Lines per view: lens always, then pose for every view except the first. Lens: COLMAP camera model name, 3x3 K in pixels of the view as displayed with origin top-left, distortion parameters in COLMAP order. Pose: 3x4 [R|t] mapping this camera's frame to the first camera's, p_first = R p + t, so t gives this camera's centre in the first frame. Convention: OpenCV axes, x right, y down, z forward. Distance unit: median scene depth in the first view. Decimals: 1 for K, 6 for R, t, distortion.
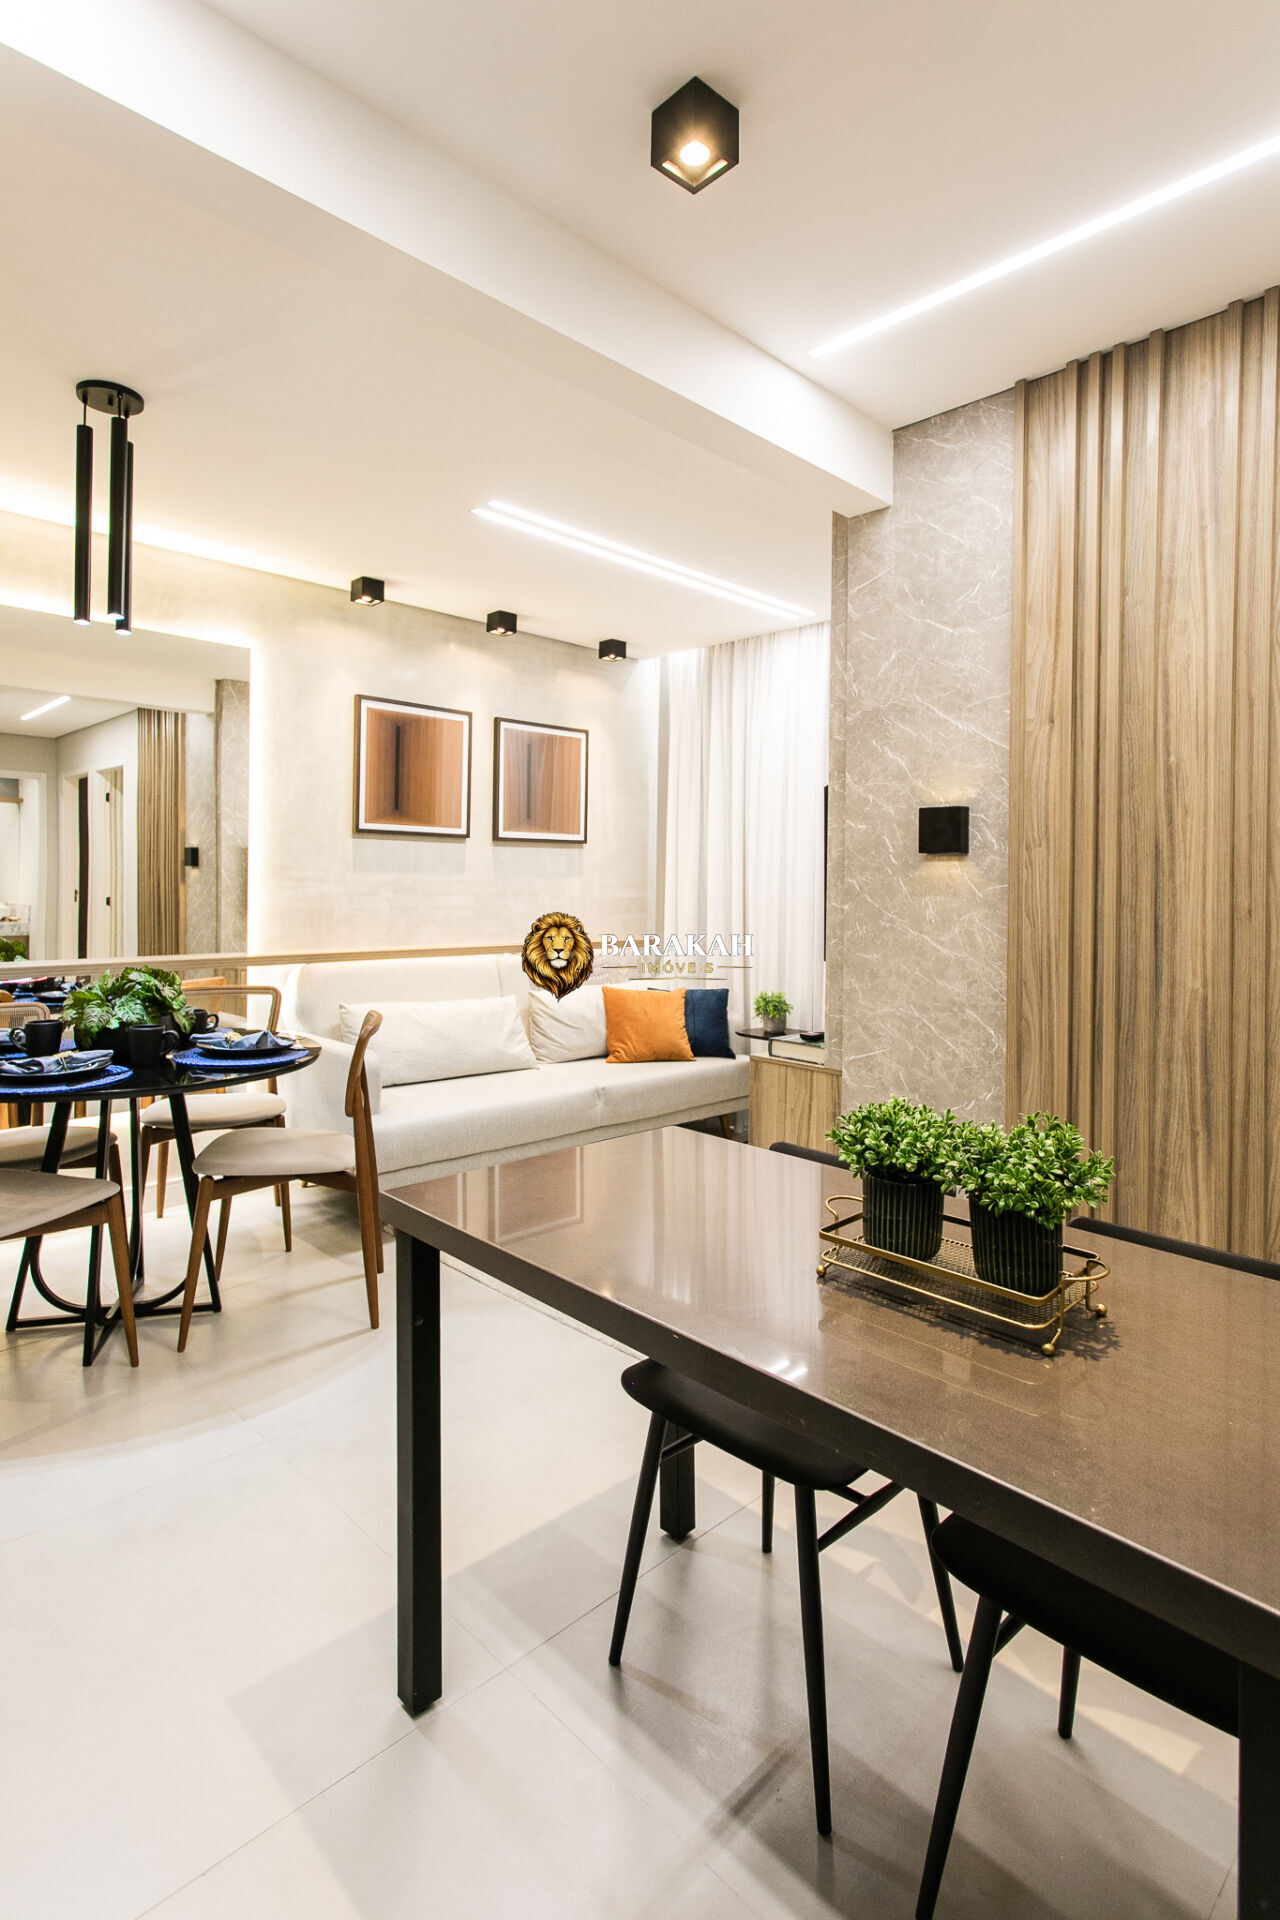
lens RADIAL K [[944.2, 0, 619.2], [0, 944.2, 876.0], [0, 0, 1]] dist [-0.000078, 0.002093]
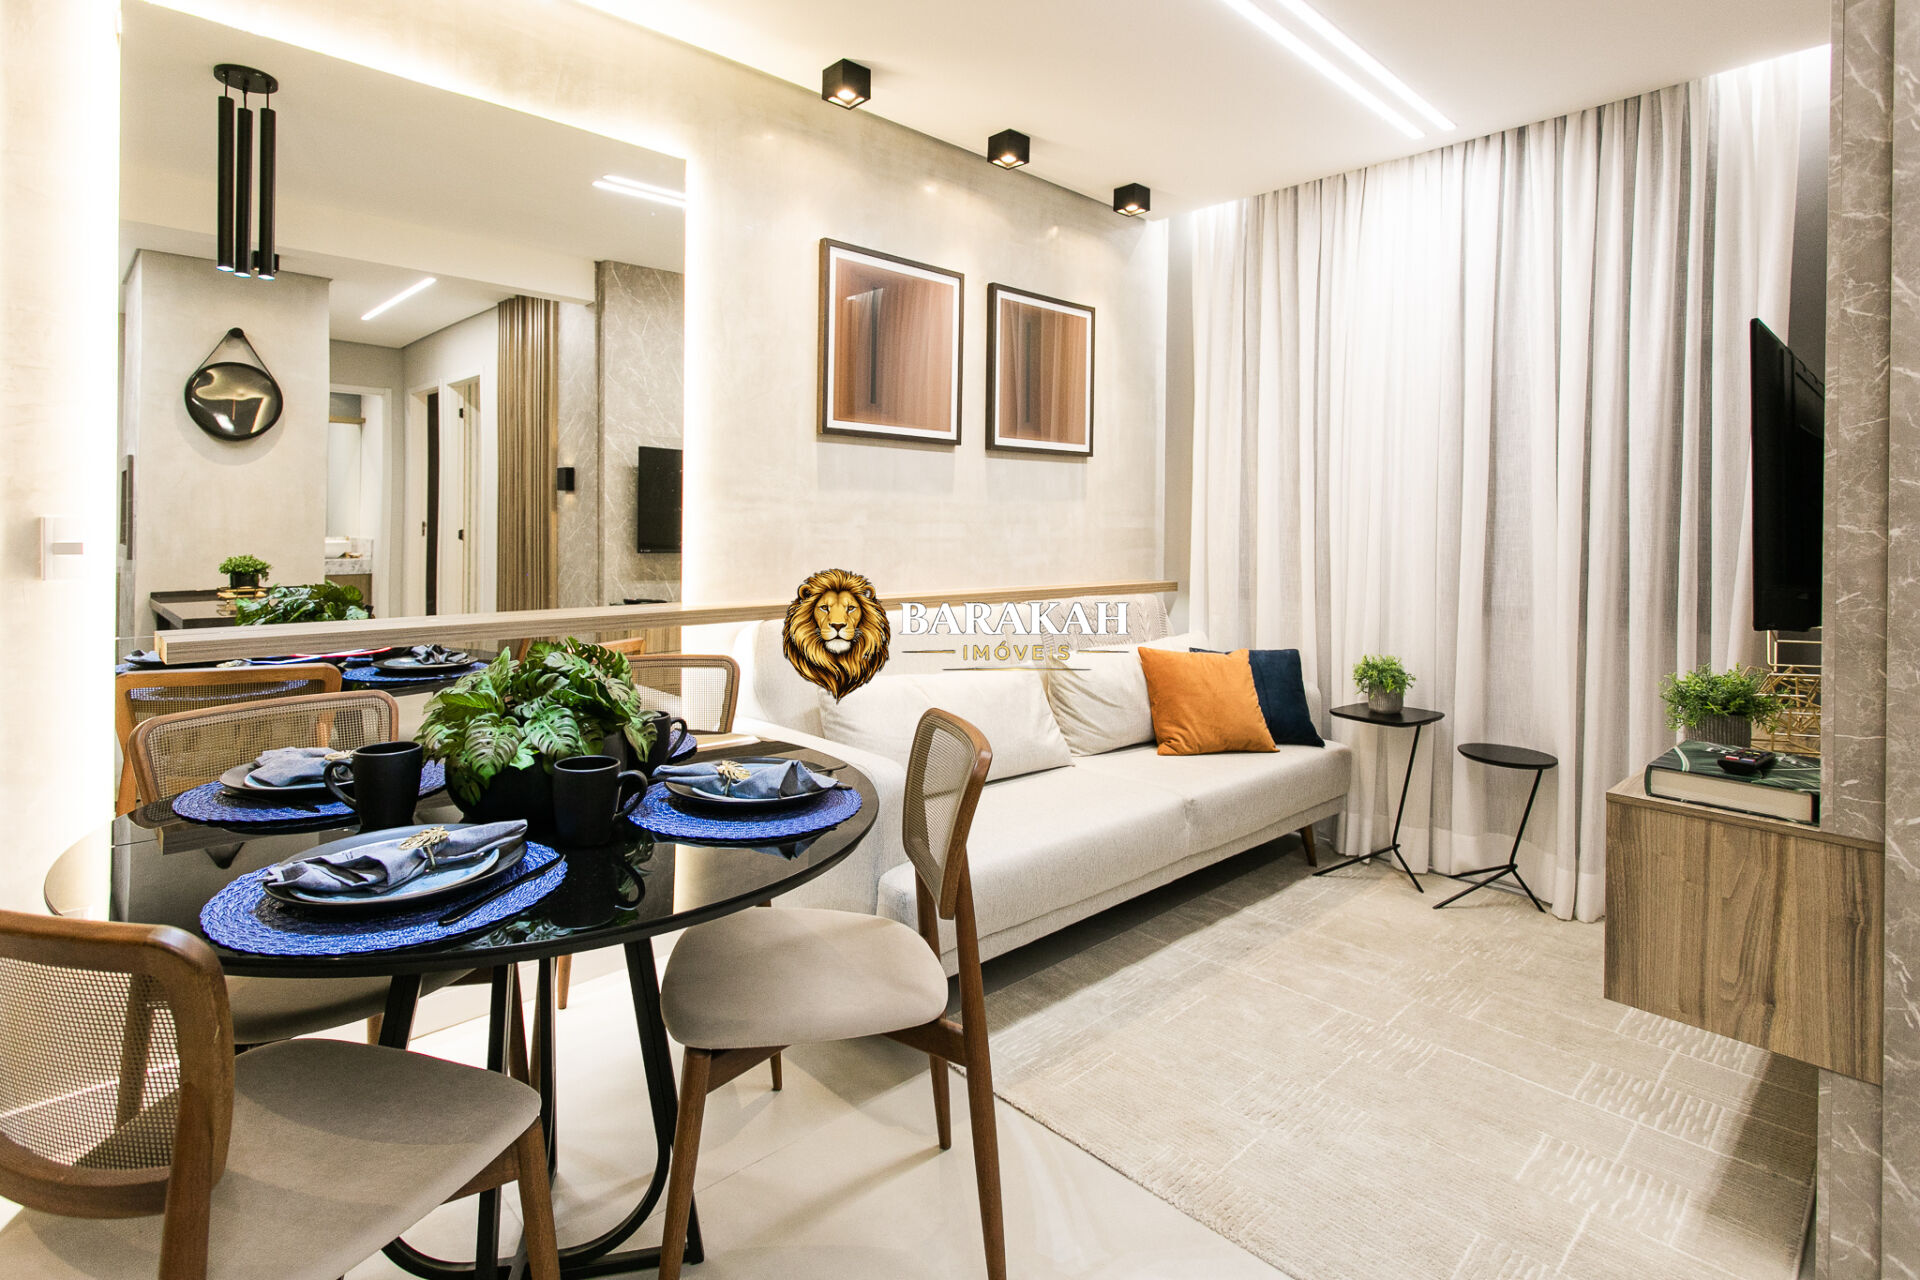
lens RADIAL K [[944.2, 0, 937.5], [0, 944.2, 515.6], [0, 0, 1]] dist [-0.000078, 0.002093]
pose [[0.999788, 0.000225, -0.020594, -0.171178], [-0.000171, 0.999997, 0.002618, 0.013567], [0.020595, -0.002614, 0.999784, 0.281283]]
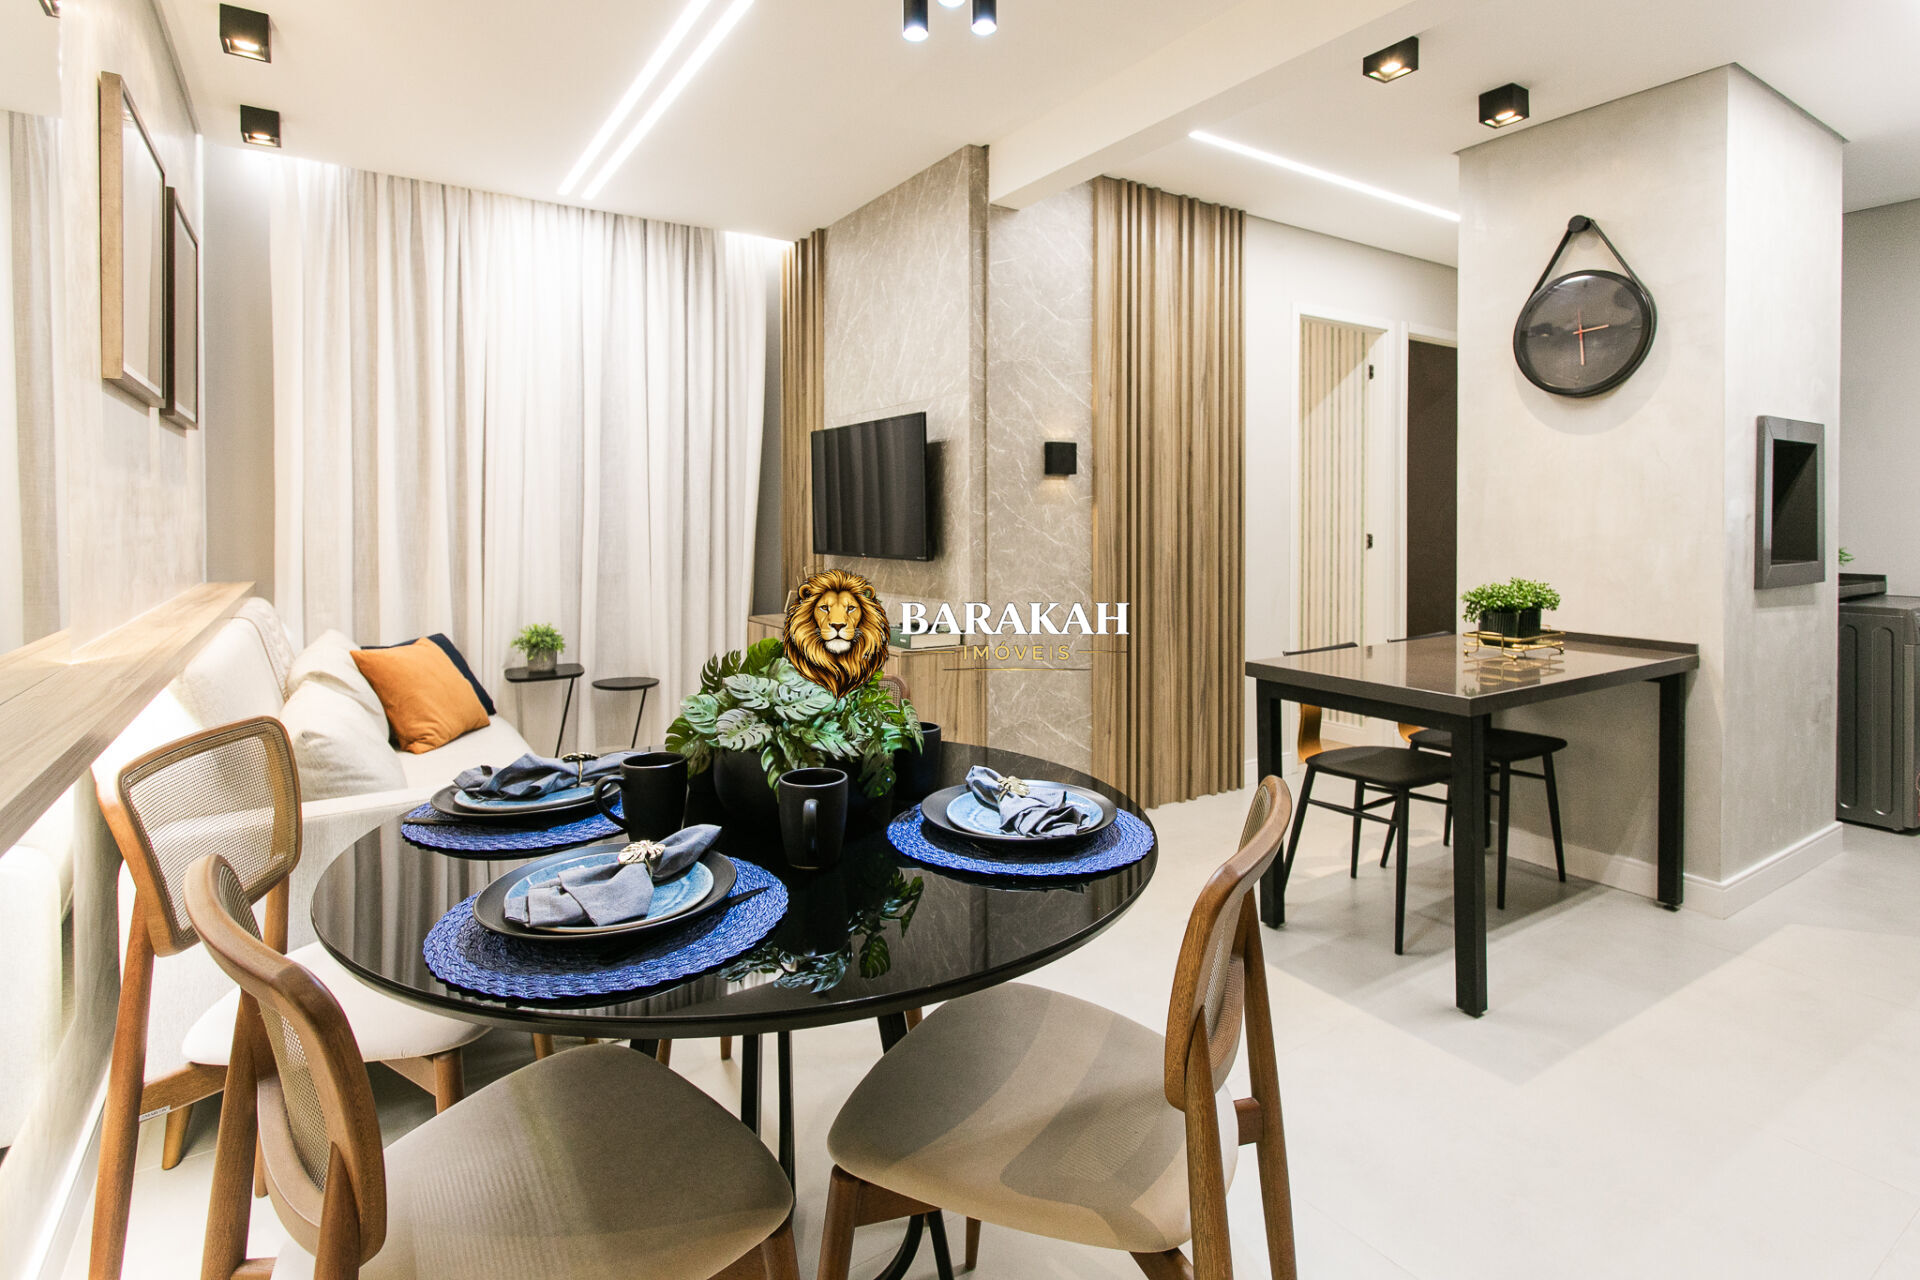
lens RADIAL K [[944.2, 0, 919.6], [0, 944.2, 521.8], [0, 0, 1]] dist [-0.000078, 0.002093]
pose [[0.219072, -0.018033, 0.975542, -0.619118], [-0.005471, 0.999791, 0.019709, 0.011654], [-0.975693, -0.009655, 0.218928, 0.500463]]
